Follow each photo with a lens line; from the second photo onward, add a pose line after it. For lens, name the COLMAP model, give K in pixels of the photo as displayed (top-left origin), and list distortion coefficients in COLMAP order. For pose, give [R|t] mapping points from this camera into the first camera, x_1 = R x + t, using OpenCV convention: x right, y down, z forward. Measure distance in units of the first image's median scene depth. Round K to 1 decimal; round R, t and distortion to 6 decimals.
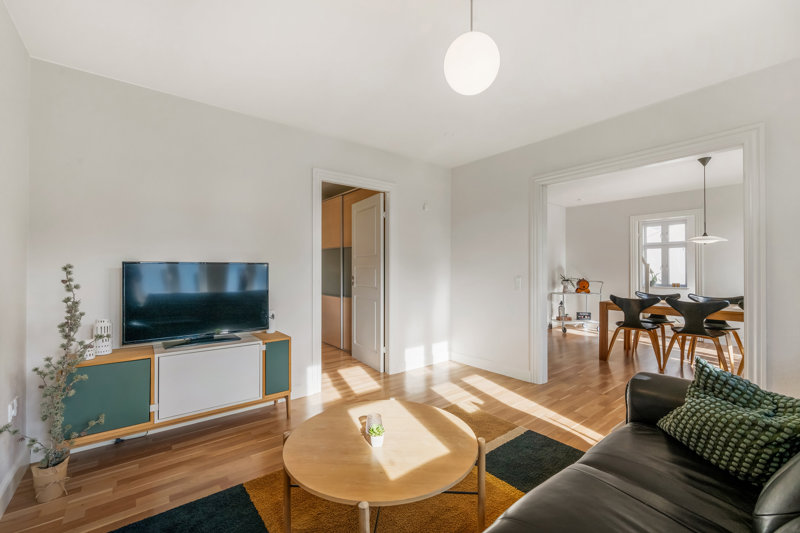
lens RADIAL K [[335.5, 0, 406.0], [0, 335.5, 264.3], [0, 0, 1]] dist [0.003089, -0.000122]
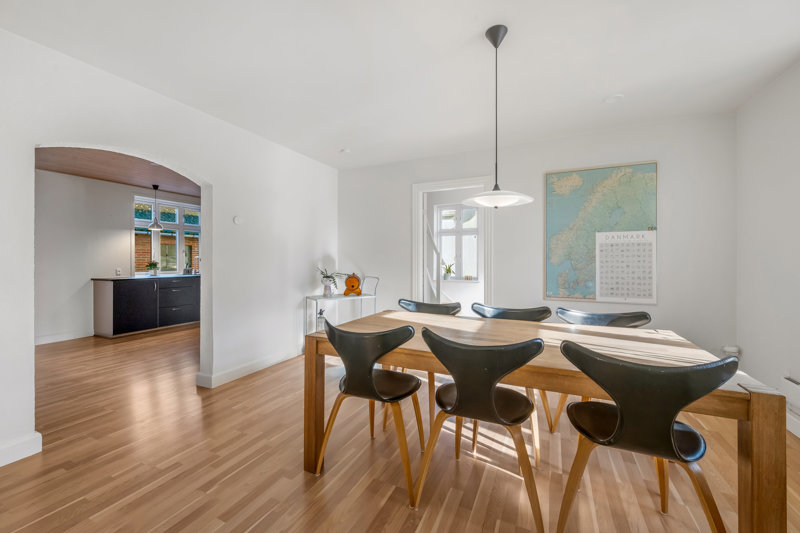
lens RADIAL K [[316.9, 0, 399.8], [0, 316.9, 263.9], [0, 0, 1]] dist [0.002517, -0.000031]
pose [[0.905296, -0.007475, 0.424716, 0.341206], [-0.003745, 0.999666, 0.025577, 0.005870], [-0.424766, -0.024745, 0.904965, 0.385891]]
